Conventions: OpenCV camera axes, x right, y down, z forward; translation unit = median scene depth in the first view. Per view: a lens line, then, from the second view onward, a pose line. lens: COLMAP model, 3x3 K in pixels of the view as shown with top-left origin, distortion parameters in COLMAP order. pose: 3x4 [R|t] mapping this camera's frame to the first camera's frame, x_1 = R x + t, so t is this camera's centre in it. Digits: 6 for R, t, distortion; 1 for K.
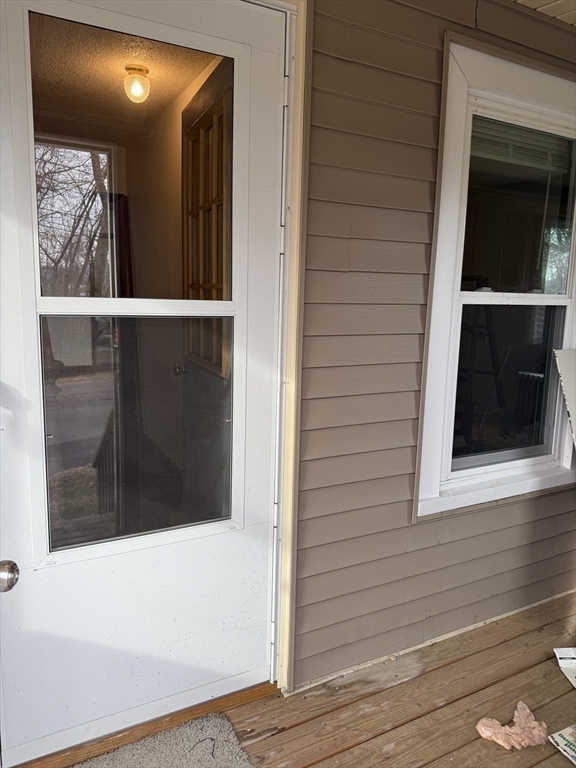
lens RADIAL K [[552.4, 0, 284.4], [0, 552.4, 384.5], [0, 0, 1]] dist [0.000535, 0.000402]
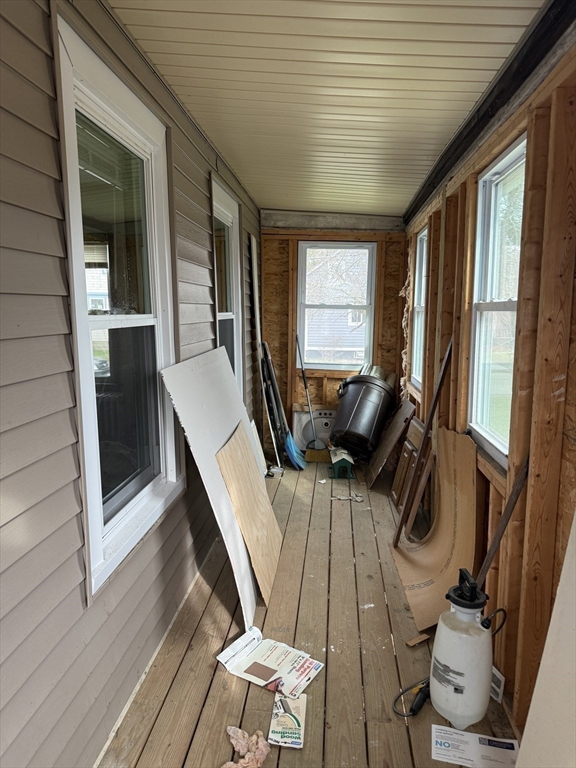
lens RADIAL K [[552.4, 0, 284.4], [0, 552.4, 384.5], [0, 0, 1]] dist [0.000535, 0.000402]
pose [[0.556424, -0.152535, 0.816778, -0.199708], [0.175607, 0.982389, 0.063832, -0.060275], [-0.812130, 0.107914, 0.573411, 0.260133]]
